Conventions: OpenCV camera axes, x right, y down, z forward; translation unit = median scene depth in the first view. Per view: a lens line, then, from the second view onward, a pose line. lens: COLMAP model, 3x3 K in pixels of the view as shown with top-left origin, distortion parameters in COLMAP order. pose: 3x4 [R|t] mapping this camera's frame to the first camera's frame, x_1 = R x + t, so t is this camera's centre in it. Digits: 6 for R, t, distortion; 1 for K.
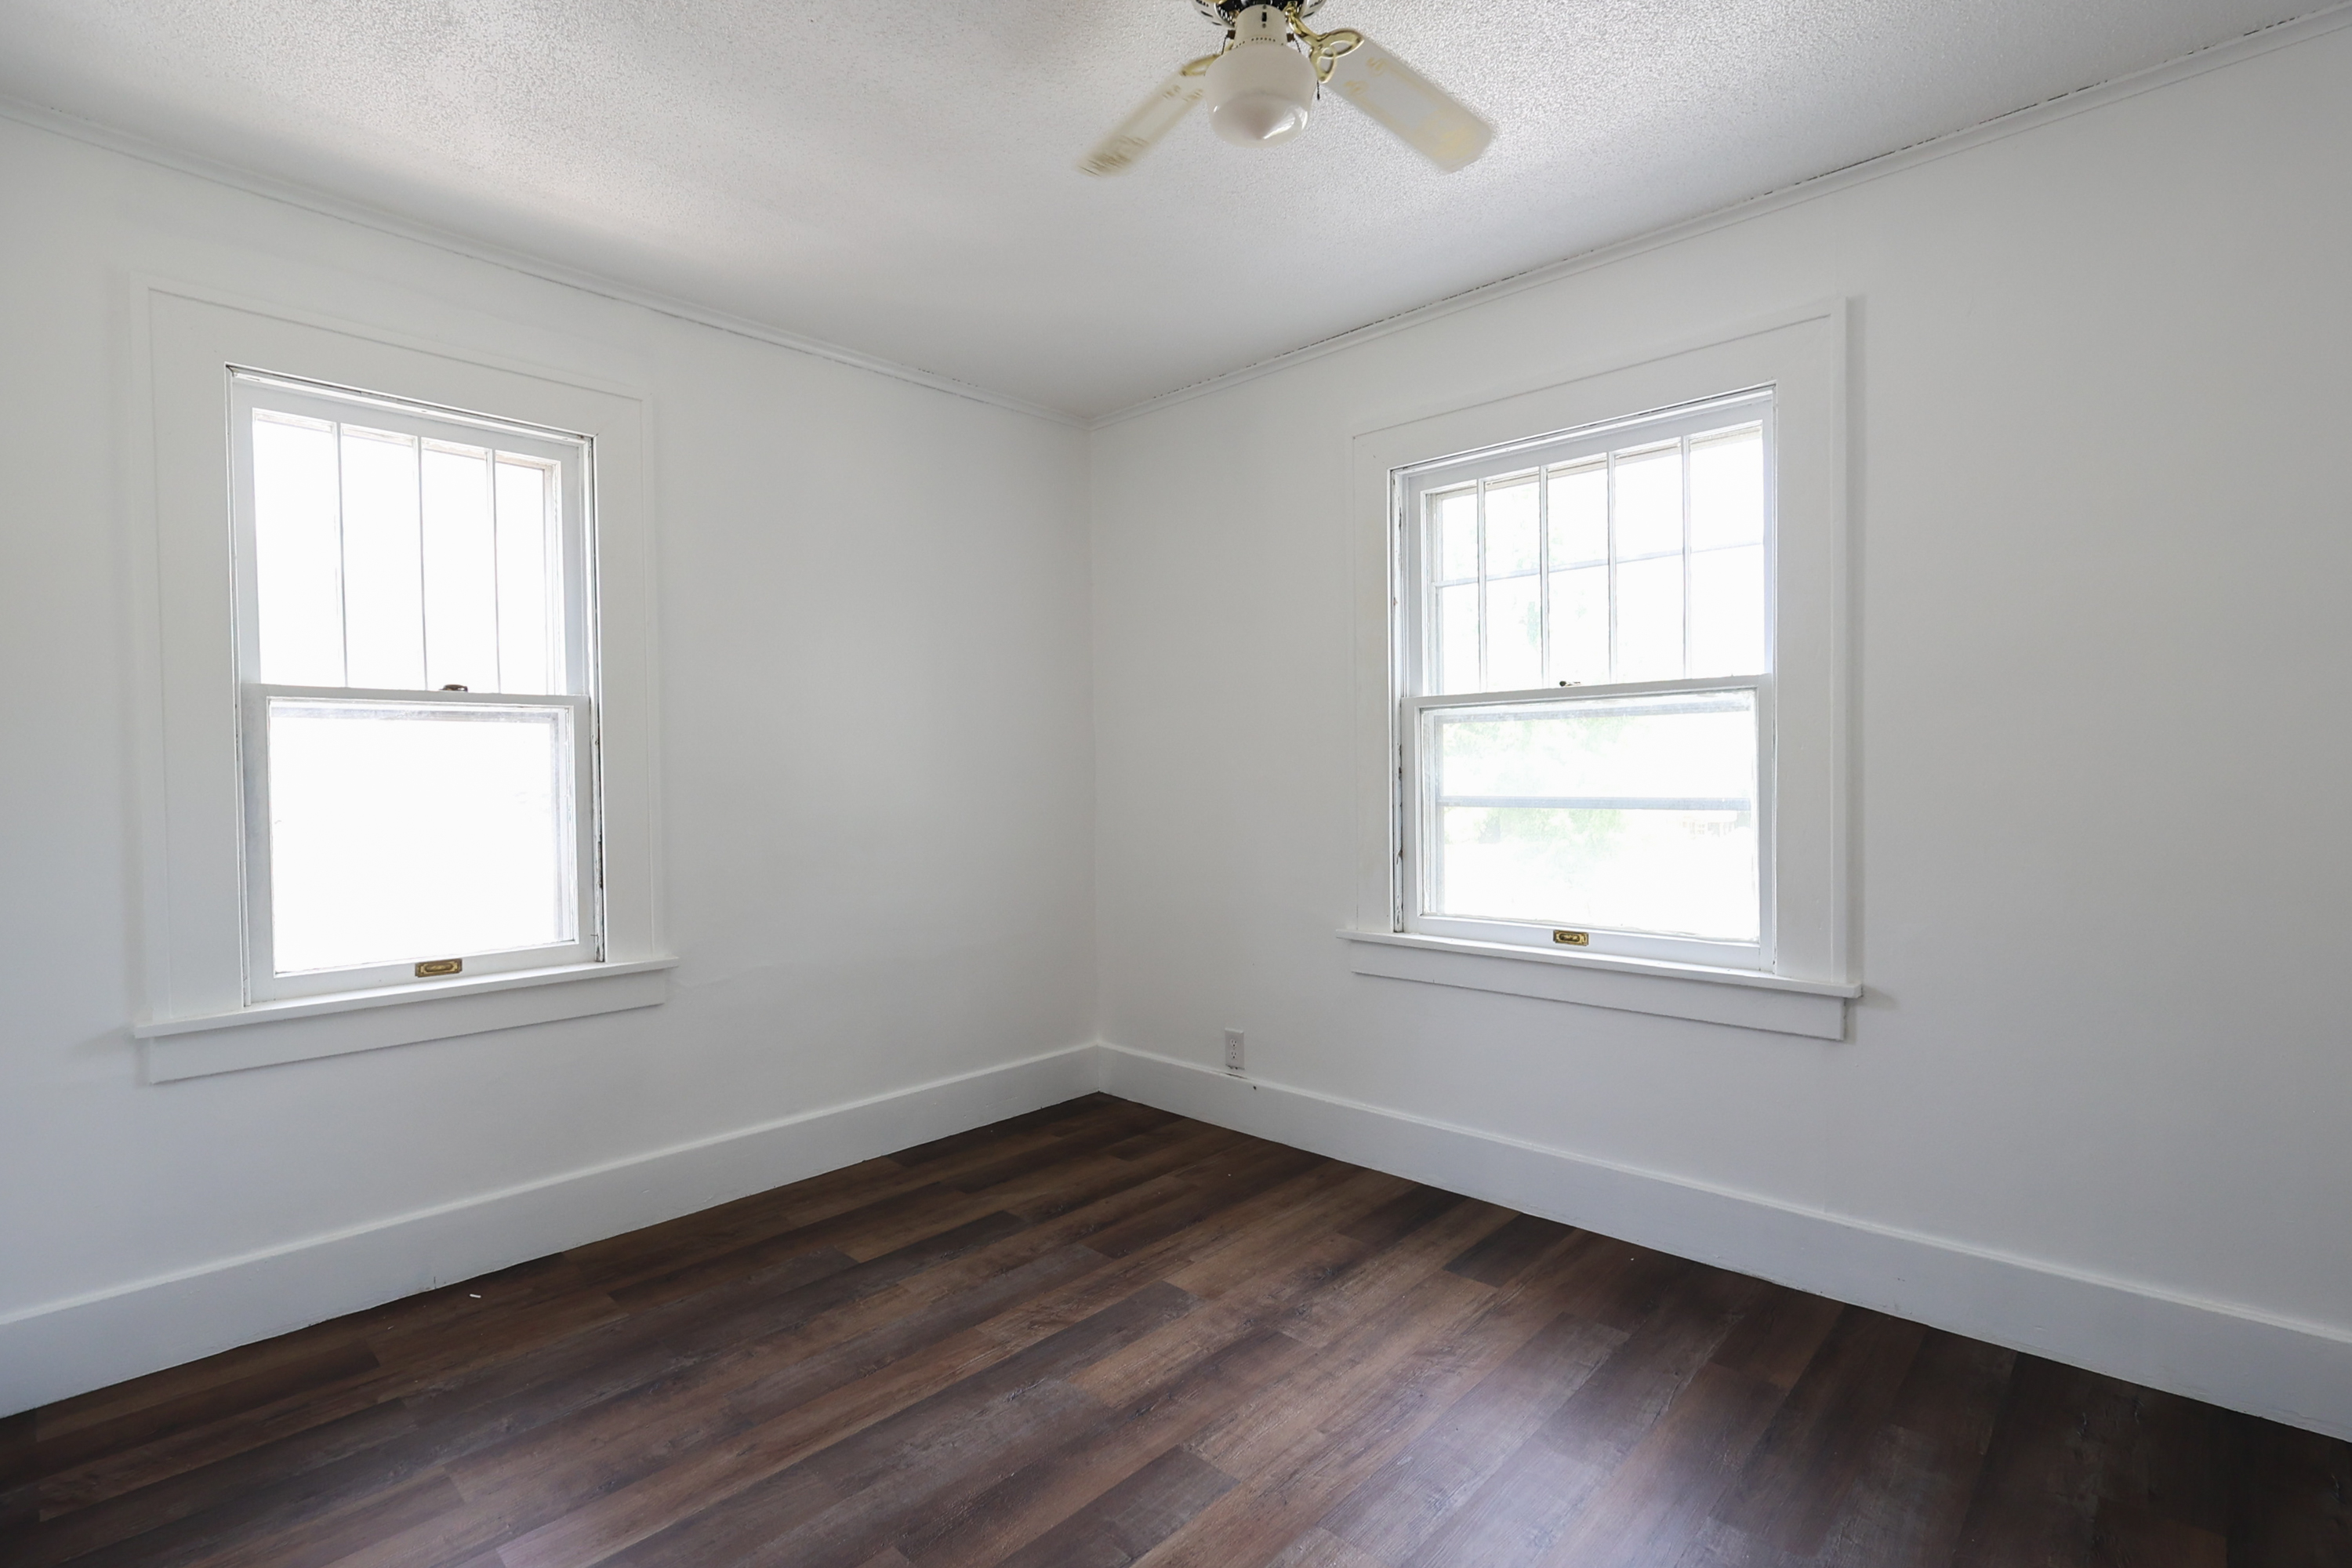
lens RADIAL K [[1095.2, 0, 1174.7], [0, 1095.2, 797.6], [0, 0, 1]] dist [-0.008593, 0.001046]
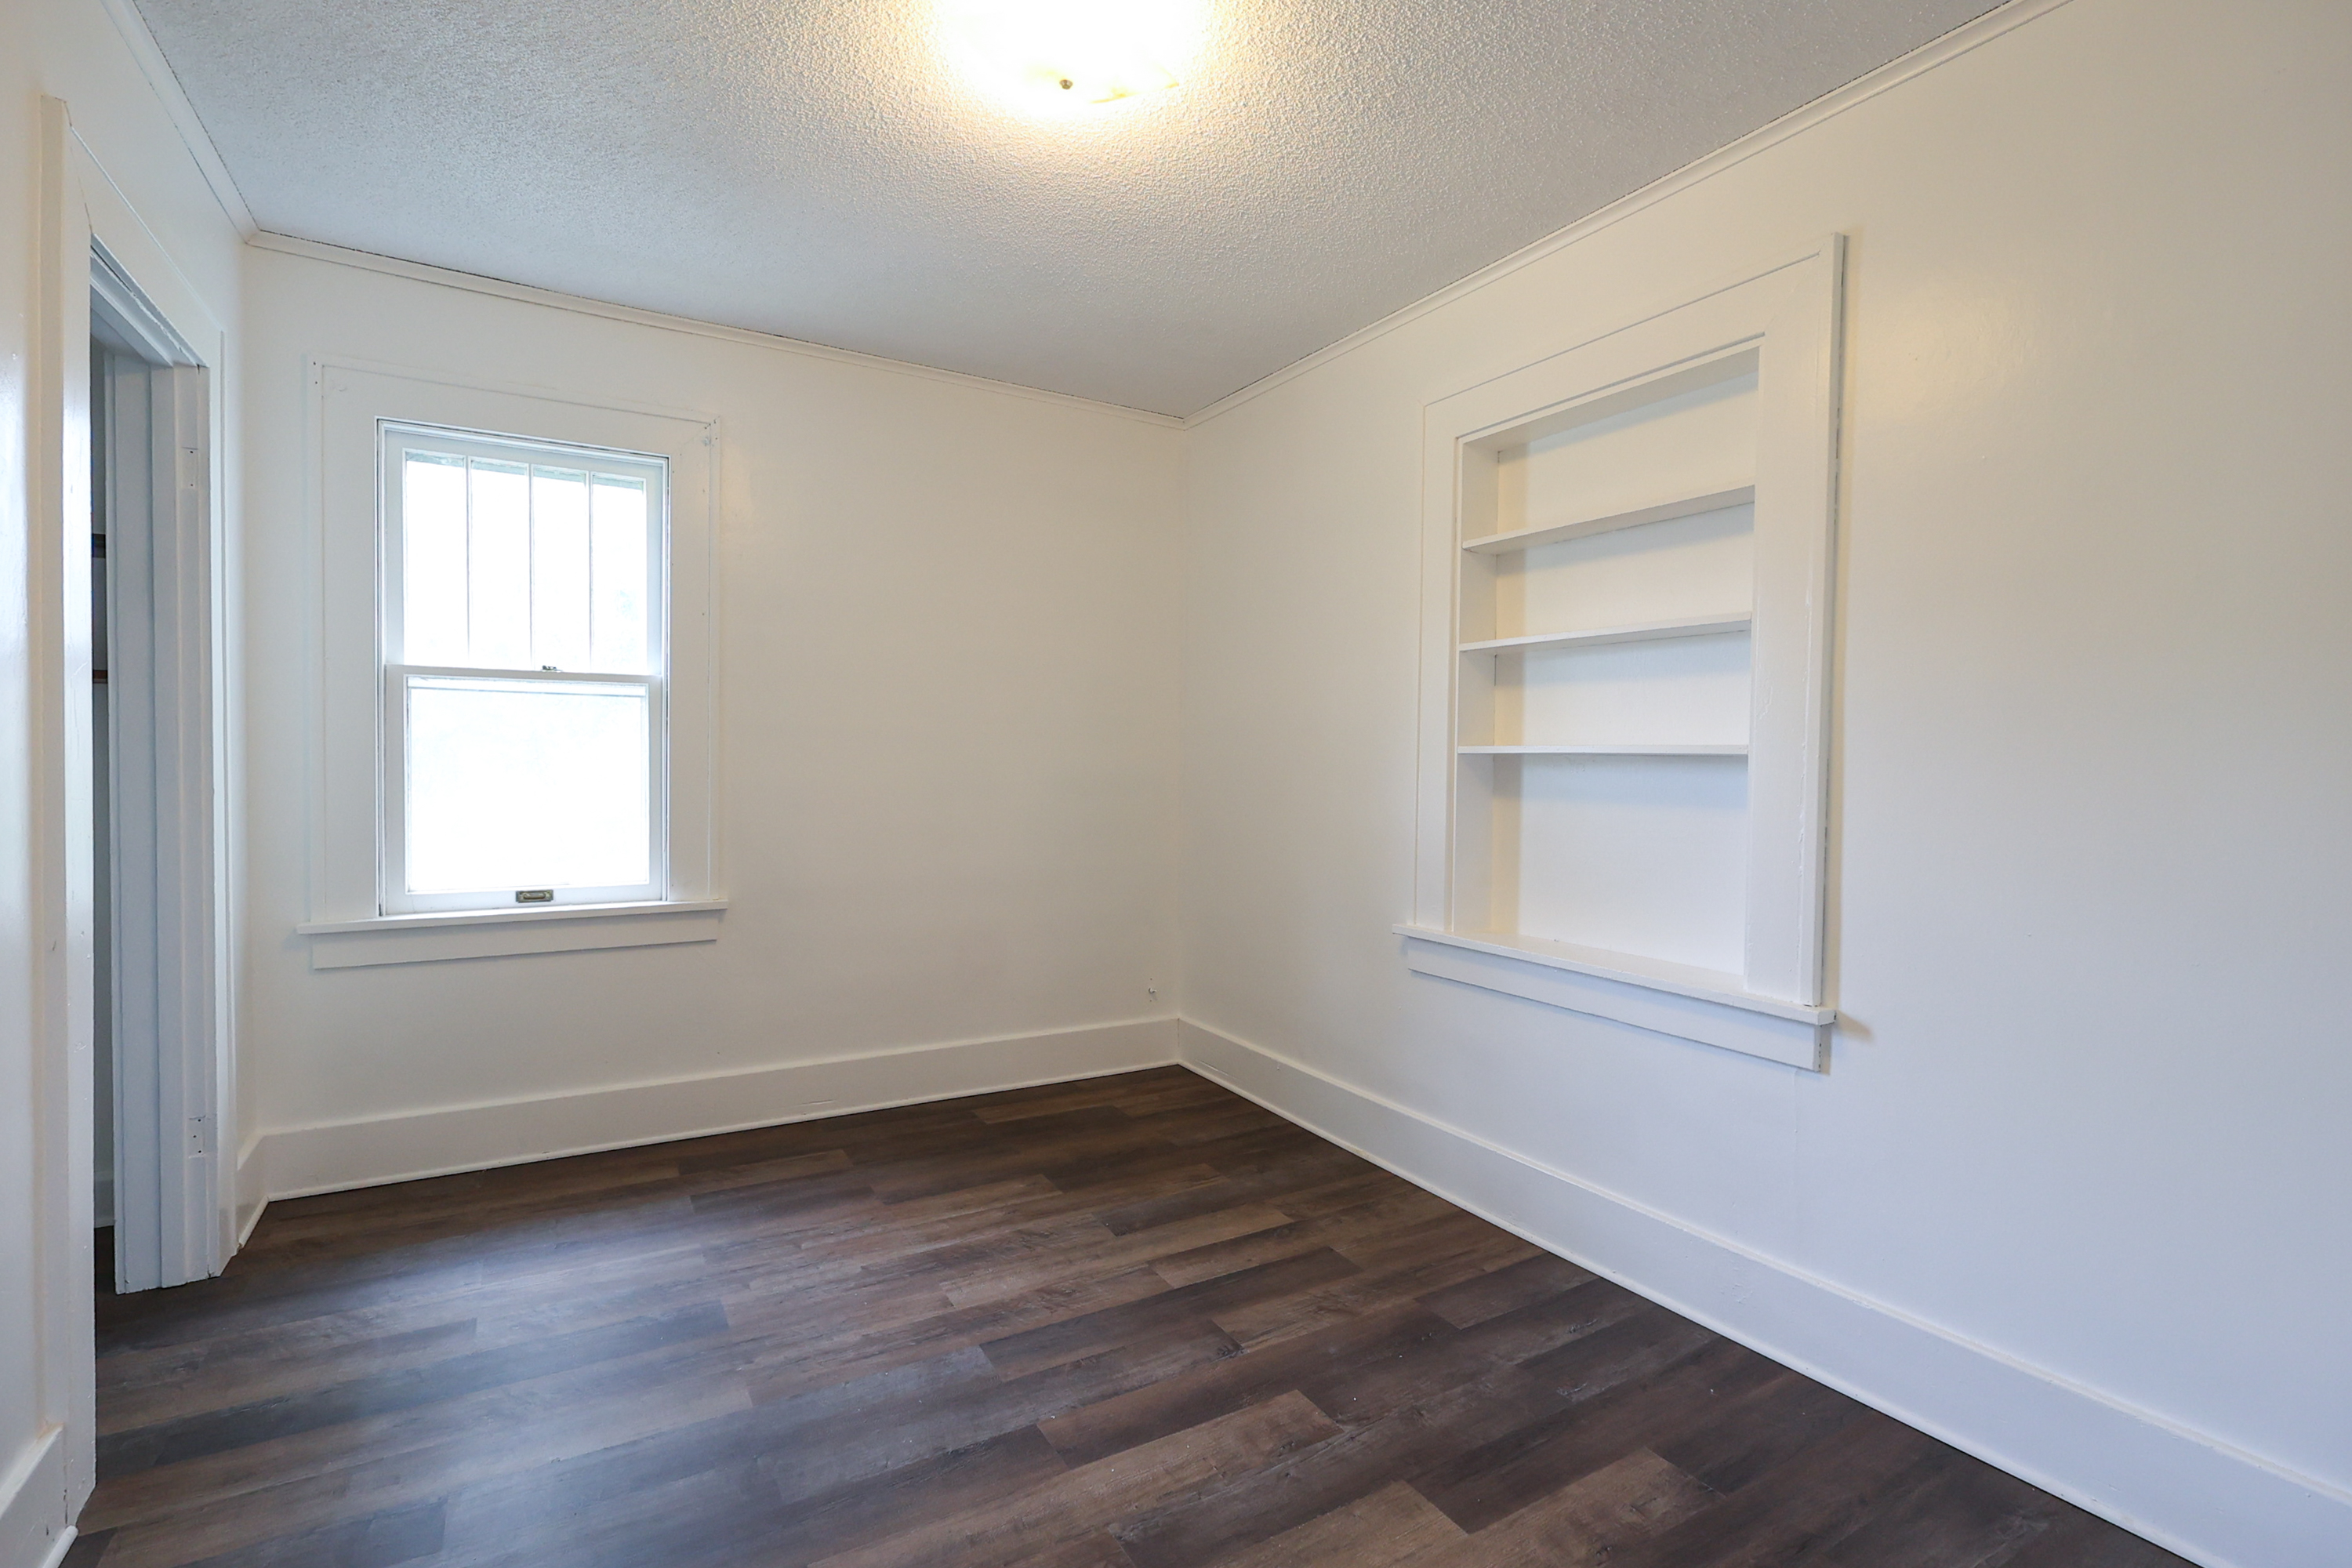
lens RADIAL K [[1095.2, 0, 1182.6], [0, 1095.2, 763.6], [0, 0, 1]] dist [-0.008593, 0.001046]
pose [[0.962397, 0.025464, -0.270452, 0.356332], [-0.029585, 0.999500, -0.011171, -0.001488], [0.270033, 0.018752, 0.962669, 0.008955]]
